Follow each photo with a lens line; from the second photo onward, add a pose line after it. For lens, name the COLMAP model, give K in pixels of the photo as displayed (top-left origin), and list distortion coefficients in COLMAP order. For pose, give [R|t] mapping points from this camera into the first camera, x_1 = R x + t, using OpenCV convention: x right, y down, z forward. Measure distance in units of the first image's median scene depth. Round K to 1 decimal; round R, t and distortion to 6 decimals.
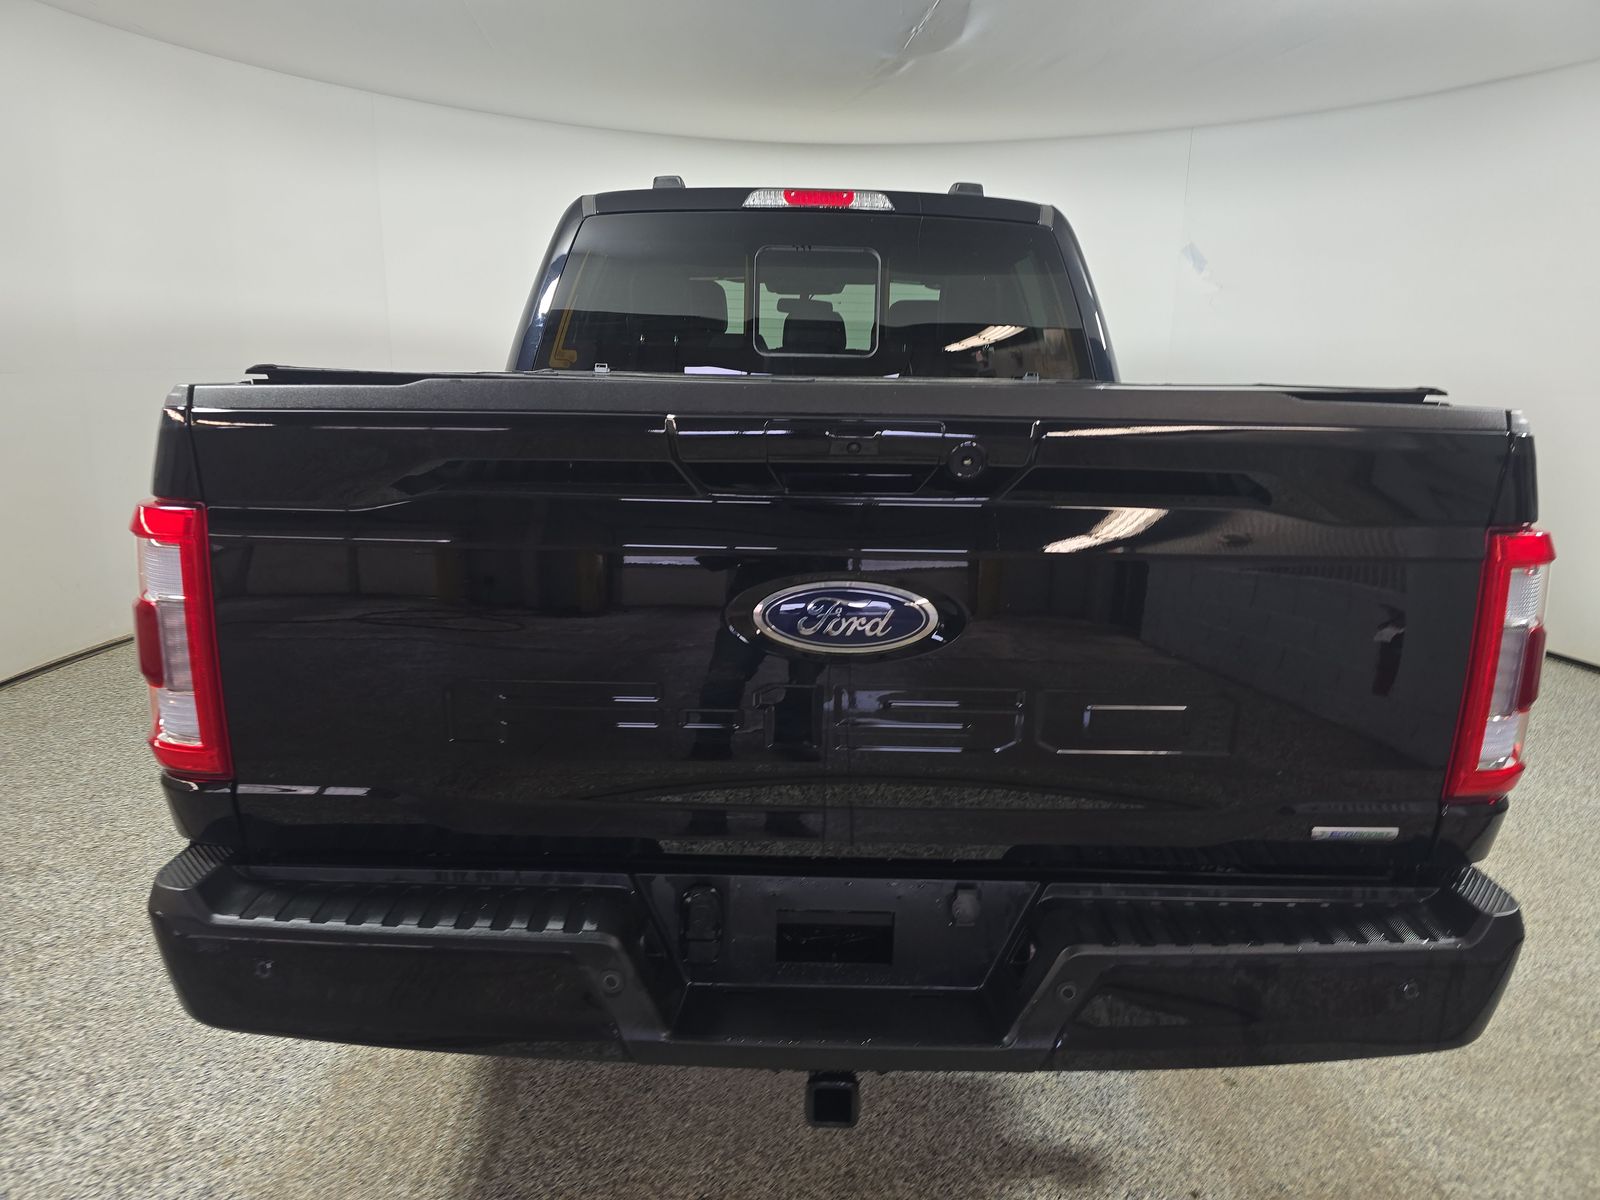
lens RADIAL K [[1059.5, 0, 800.1], [0, 1059.5, 595.7], [0, 0, 1]] dist [0.043108, -0.034020]
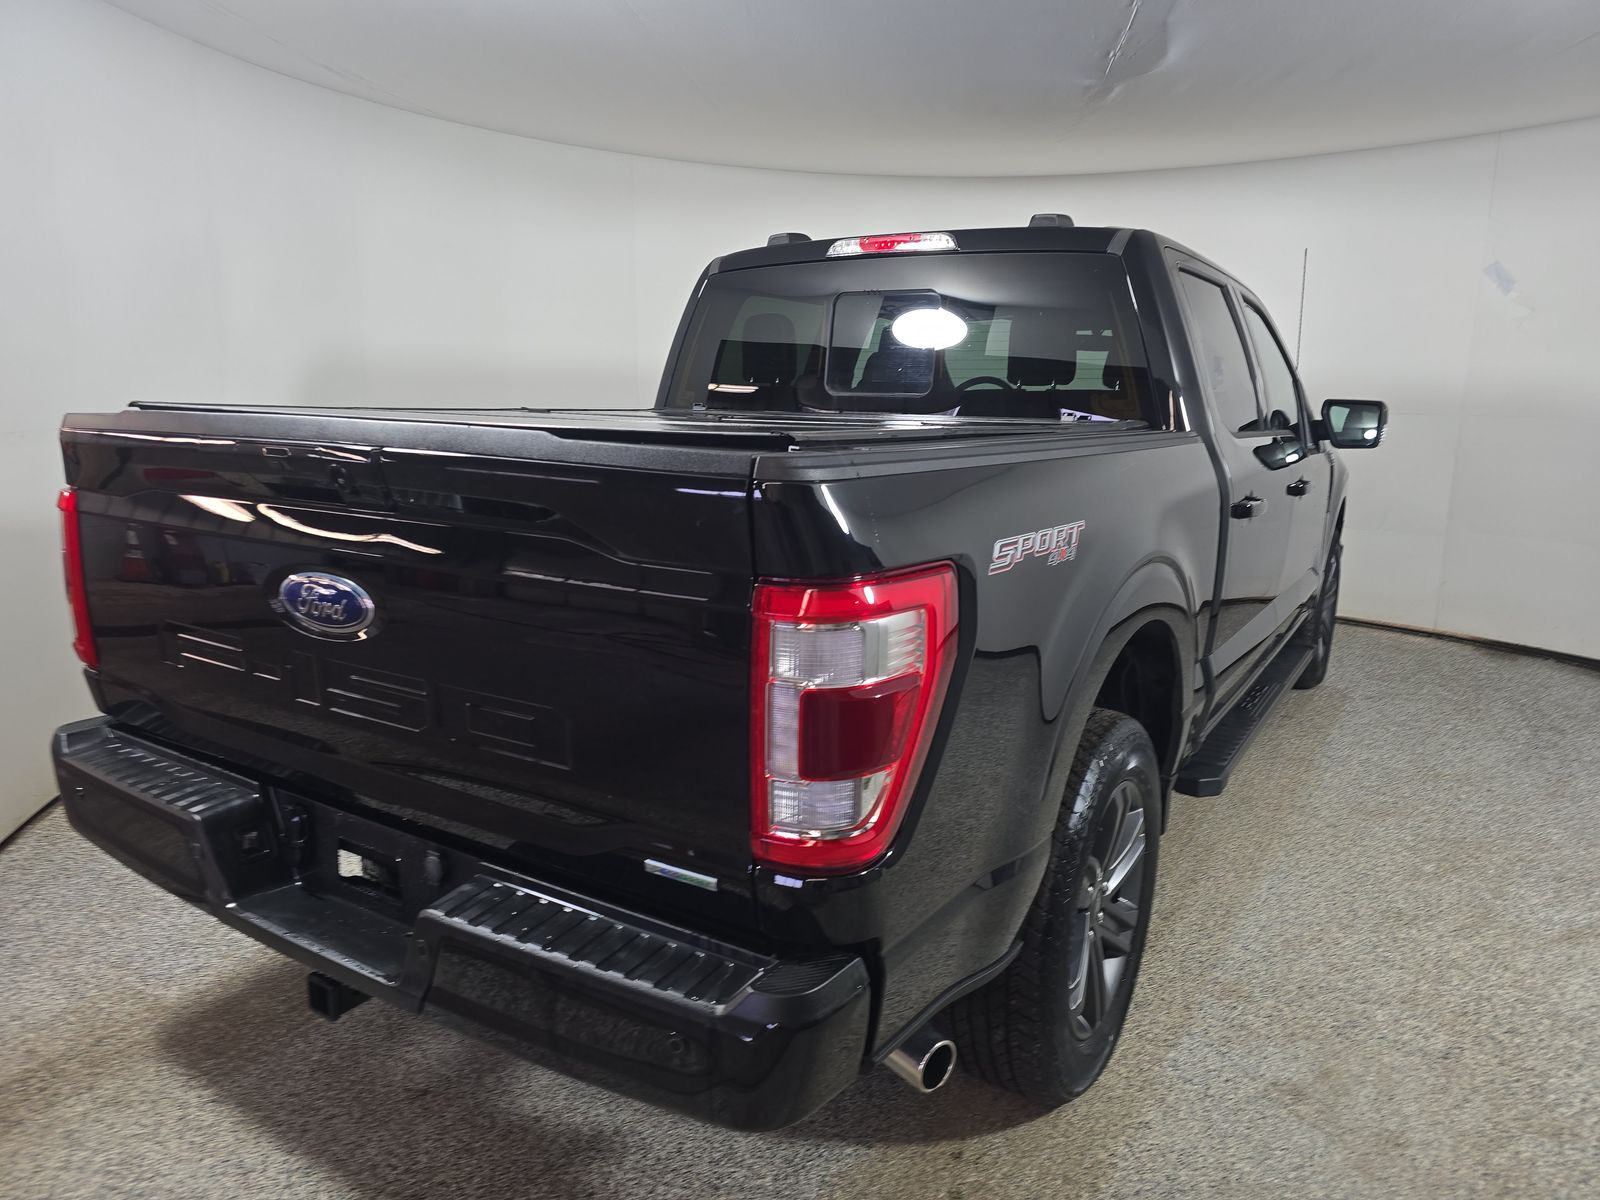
lens RADIAL K [[1059.5, 0, 794.9], [0, 1059.5, 609.0], [0, 0, 1]] dist [0.043108, -0.034020]
pose [[0.868854, 0.102990, -0.484238, 0.470917], [-0.112186, 0.993636, 0.010040, -0.022145], [0.482190, 0.045601, 0.874879, 0.070830]]
